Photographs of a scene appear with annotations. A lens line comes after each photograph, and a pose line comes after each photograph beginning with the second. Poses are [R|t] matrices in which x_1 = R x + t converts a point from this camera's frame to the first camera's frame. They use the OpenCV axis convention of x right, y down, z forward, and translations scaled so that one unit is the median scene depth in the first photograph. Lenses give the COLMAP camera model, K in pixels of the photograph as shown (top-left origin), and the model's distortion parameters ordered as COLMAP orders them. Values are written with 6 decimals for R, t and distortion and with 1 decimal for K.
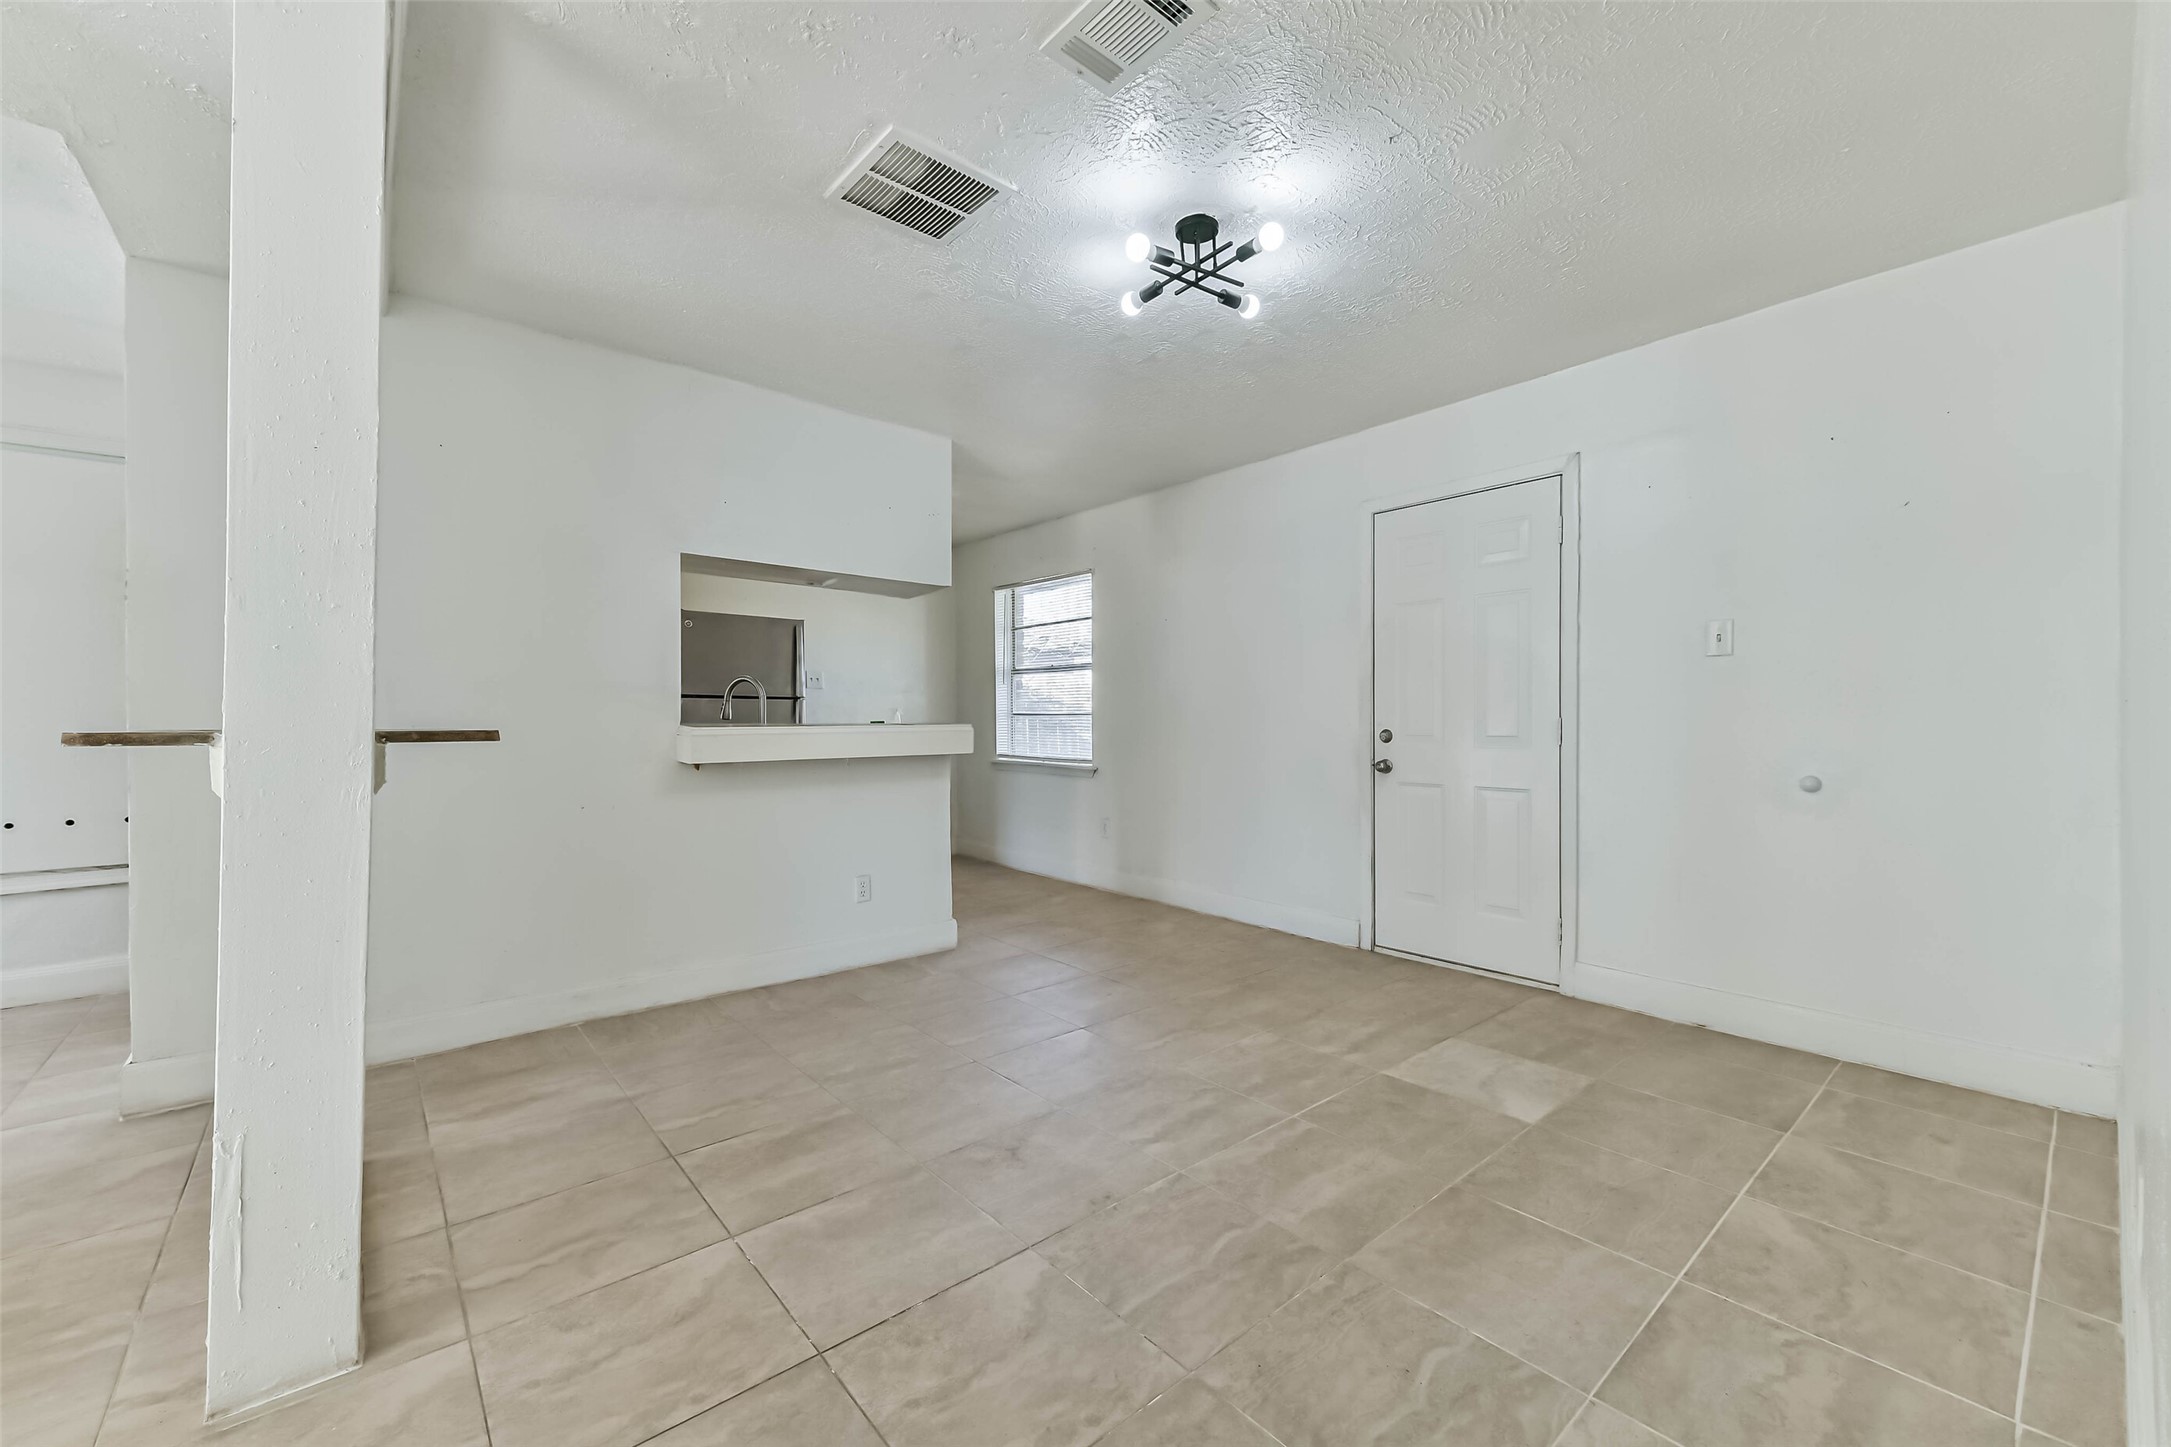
lens RADIAL K [[850.8, 0, 1083.5], [0, 850.8, 718.5], [0, 0, 1]] dist [0.029935, -0.001450]
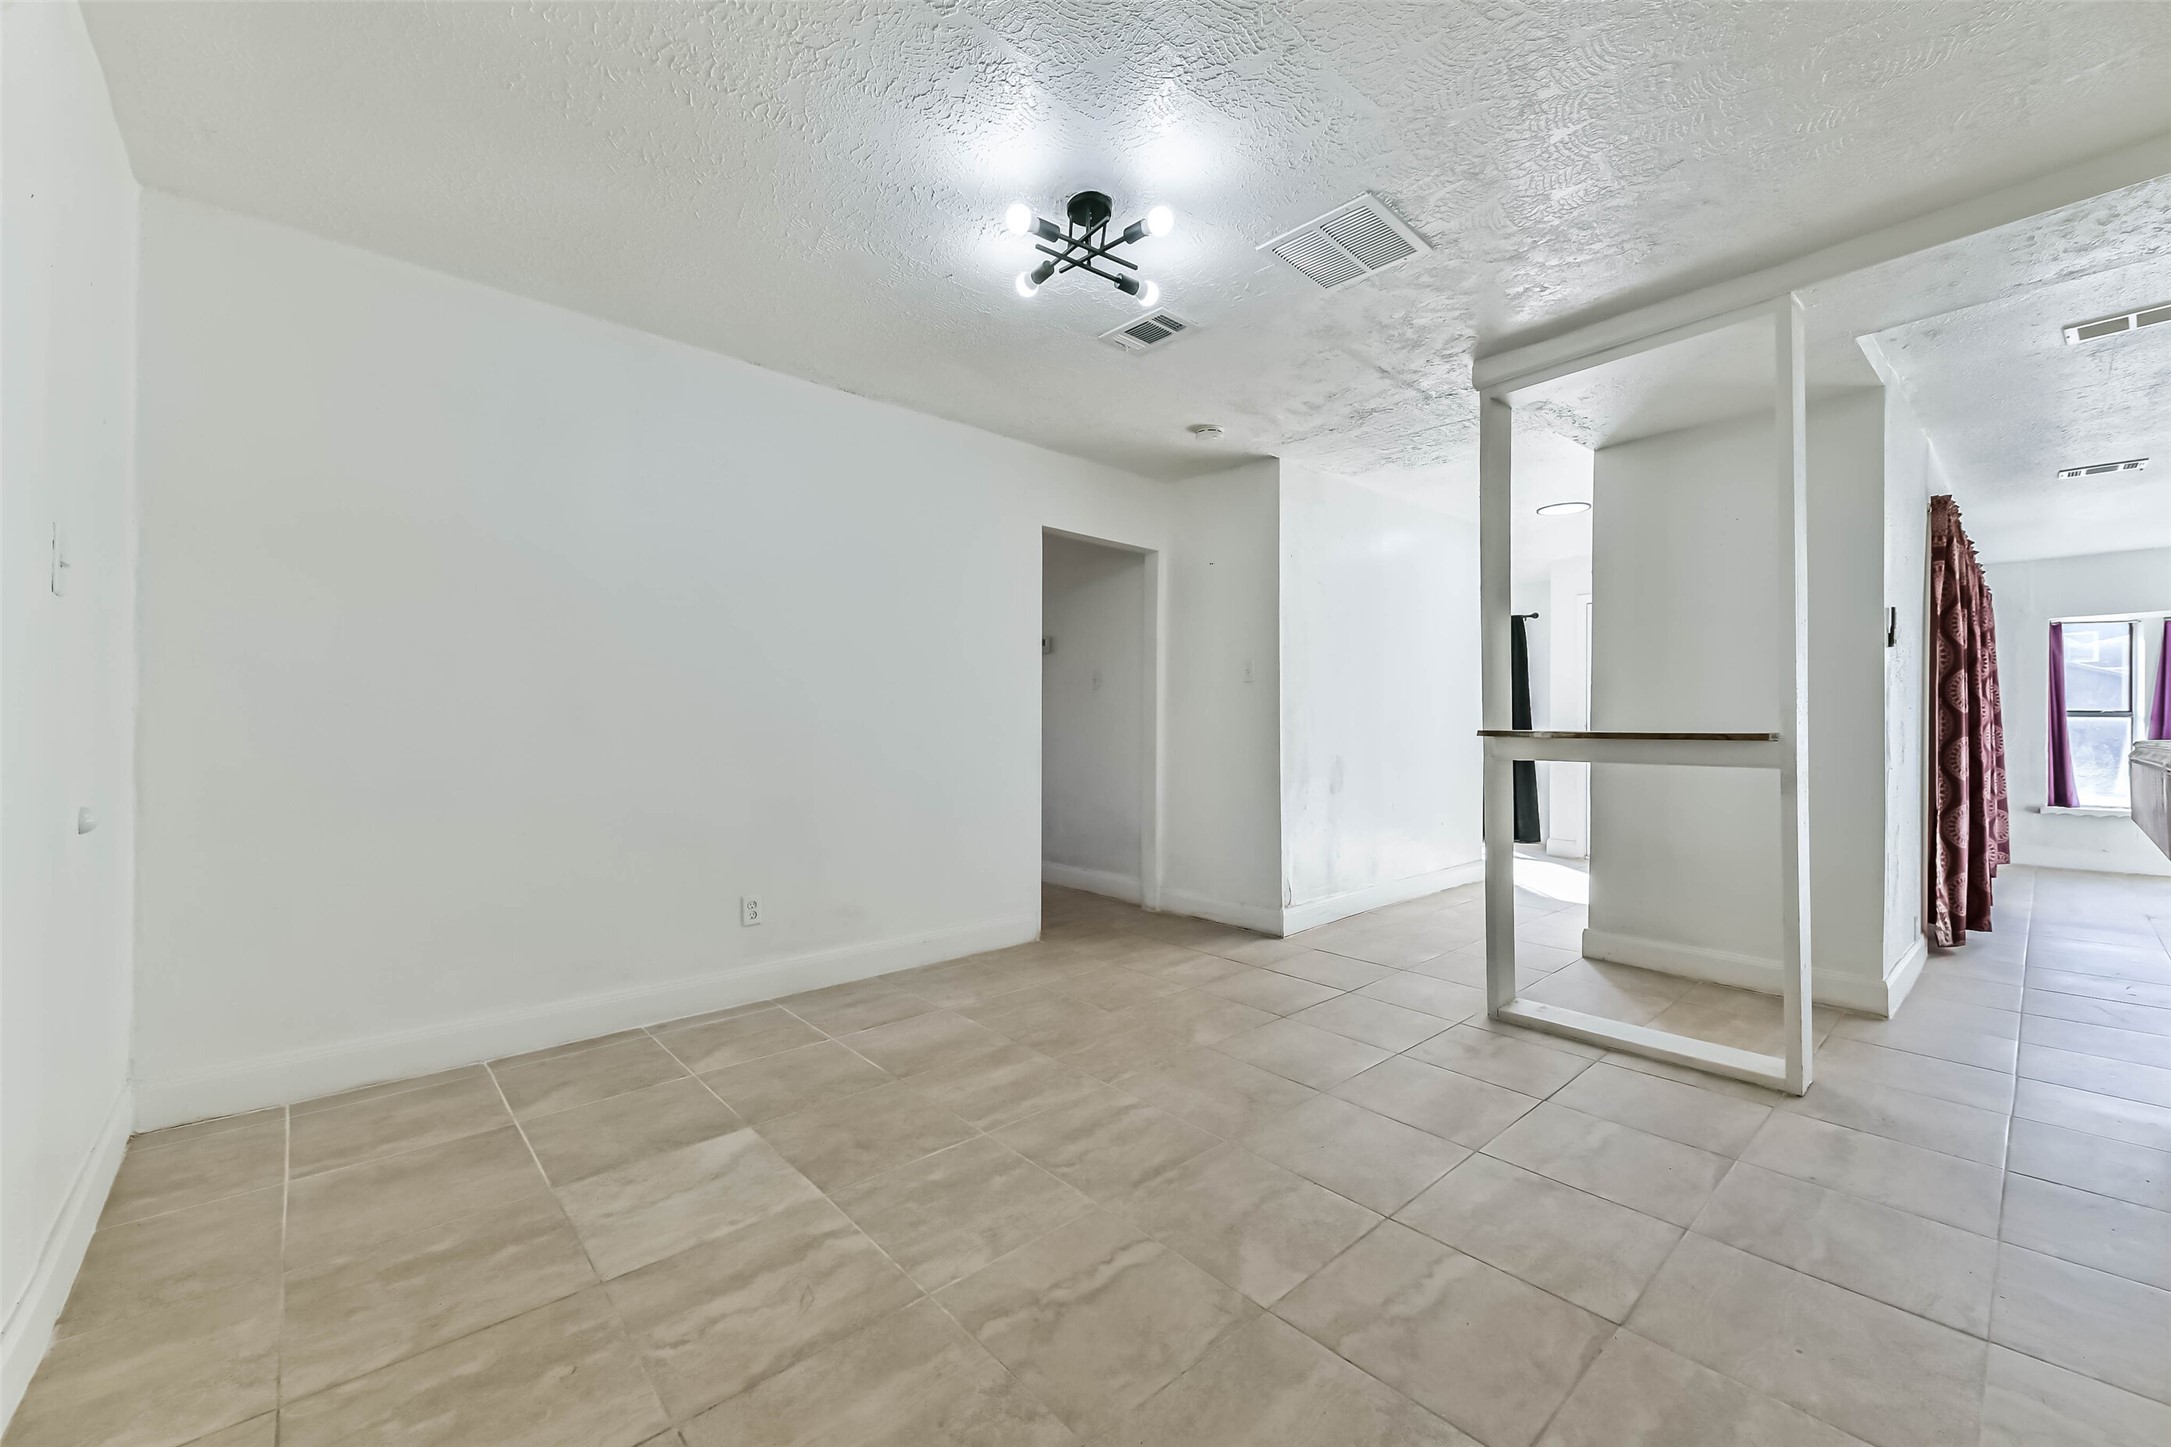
lens RADIAL K [[850.8, 0, 1107.3], [0, 850.8, 718.8], [0, 0, 1]] dist [0.029935, -0.001450]
pose [[-0.998392, -0.005198, -0.056442, 0.159693], [-0.004591, 0.999930, -0.010867, 0.007897], [0.056495, -0.010590, -0.998347, 1.918476]]
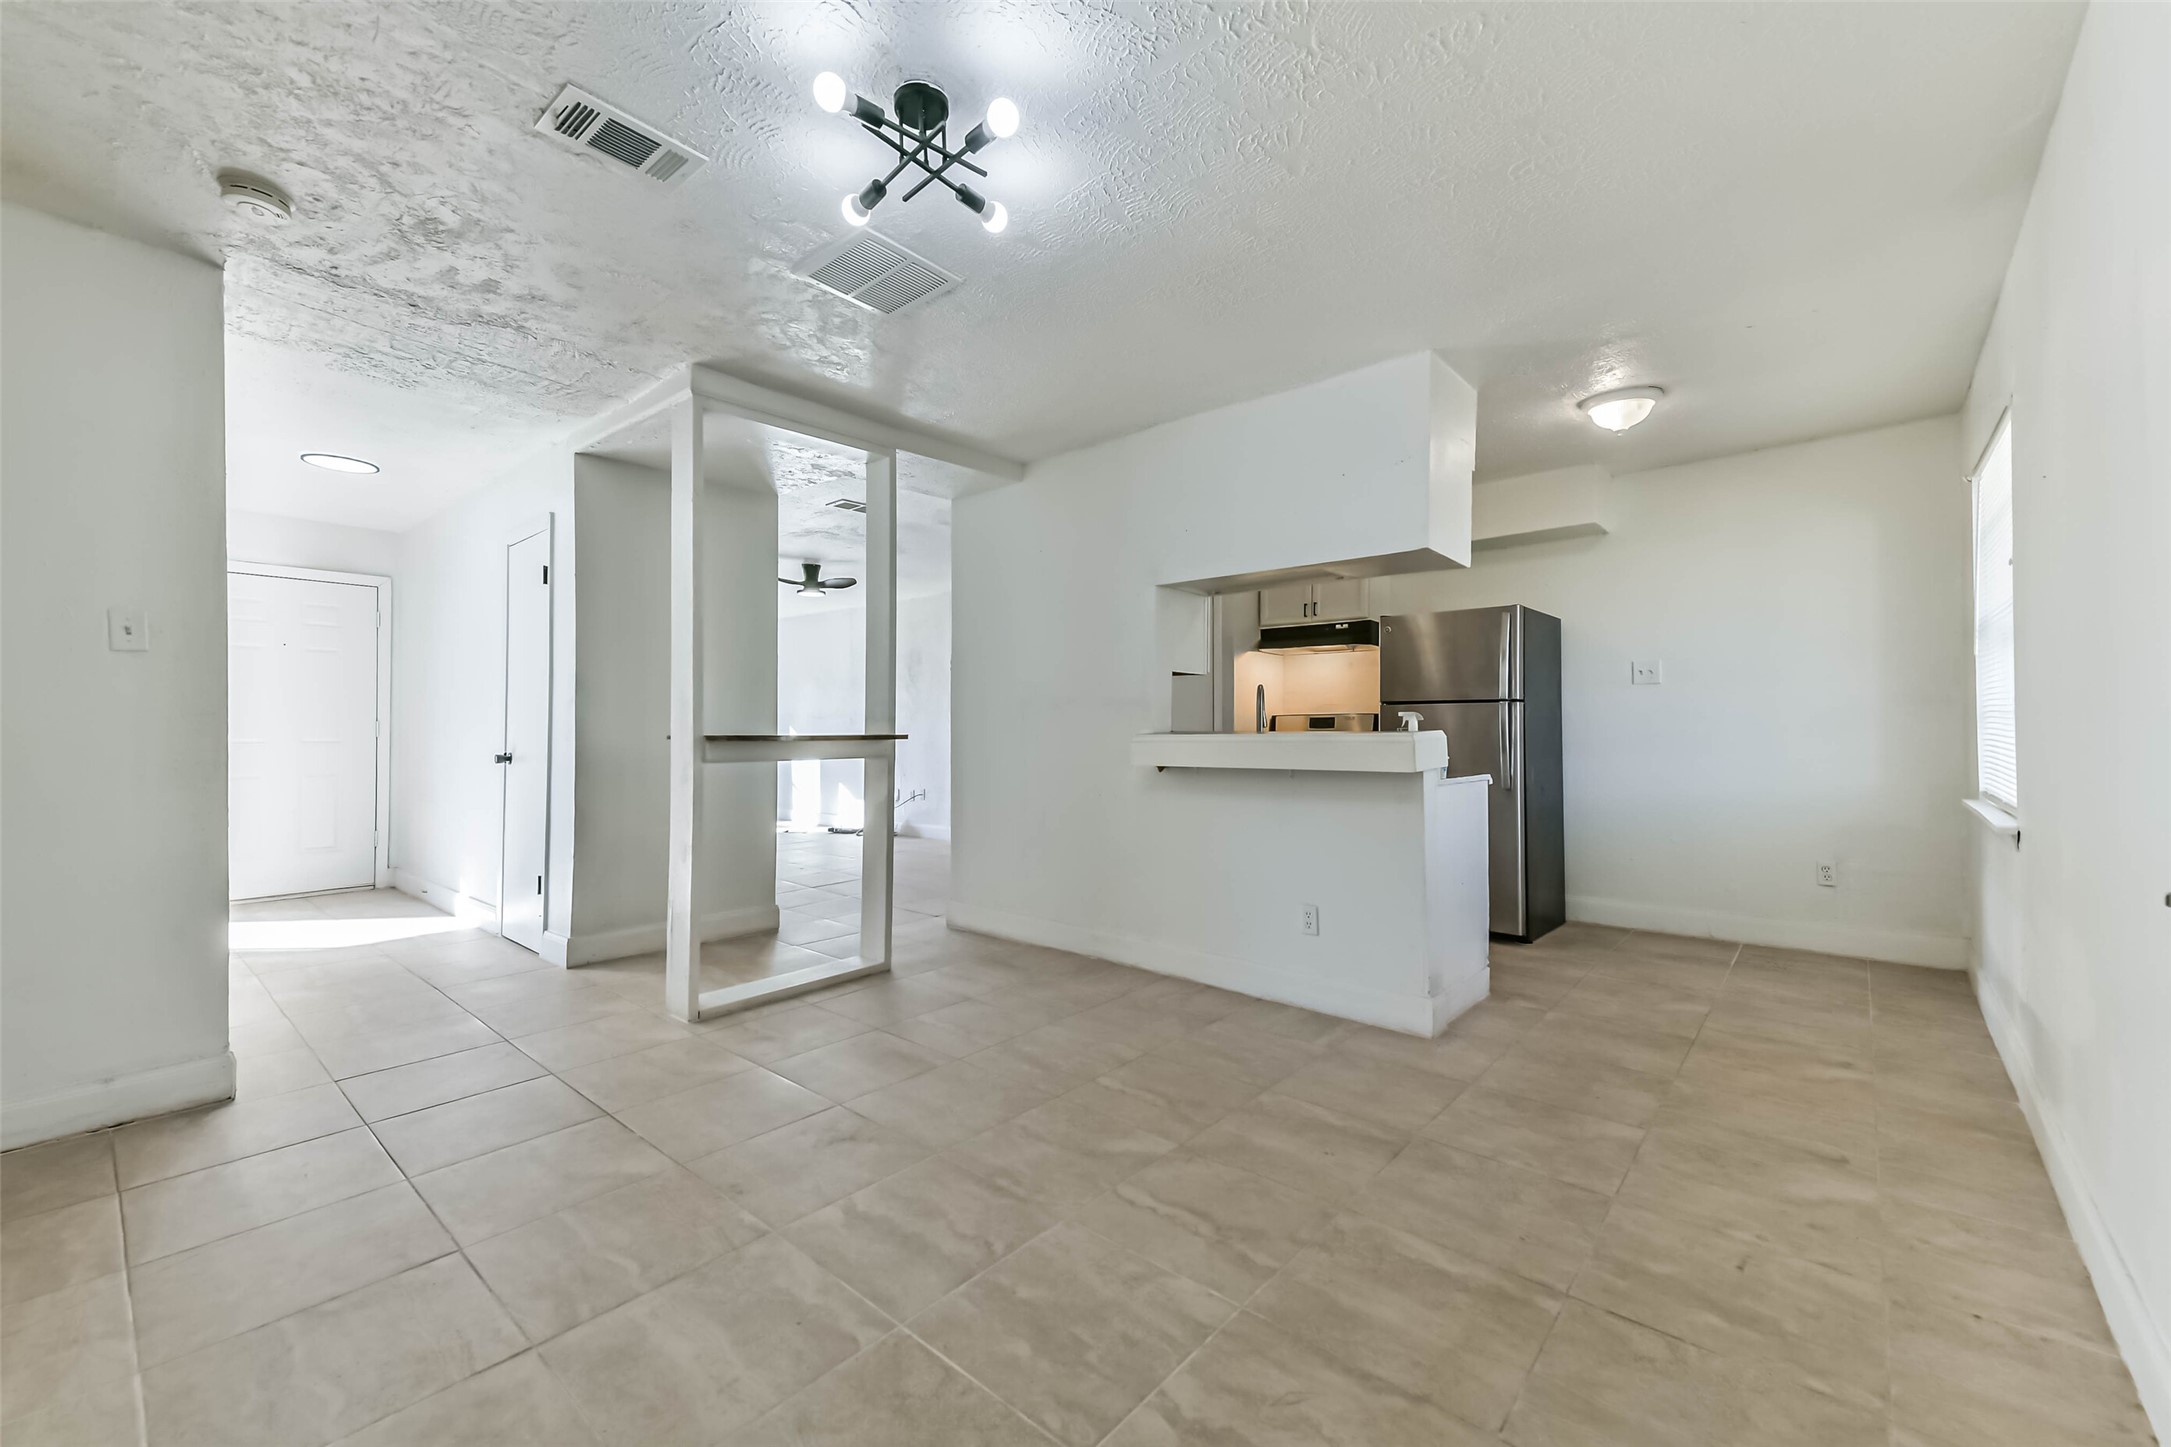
lens RADIAL K [[850.8, 0, 1079.1], [0, 850.8, 718.2], [0, 0, 1]] dist [0.029935, -0.001450]
pose [[0.149852, -0.013803, -0.988612, 0.905418], [0.009362, 0.999878, -0.012541, 0.004058], [0.988664, -0.007376, 0.149963, 1.011309]]
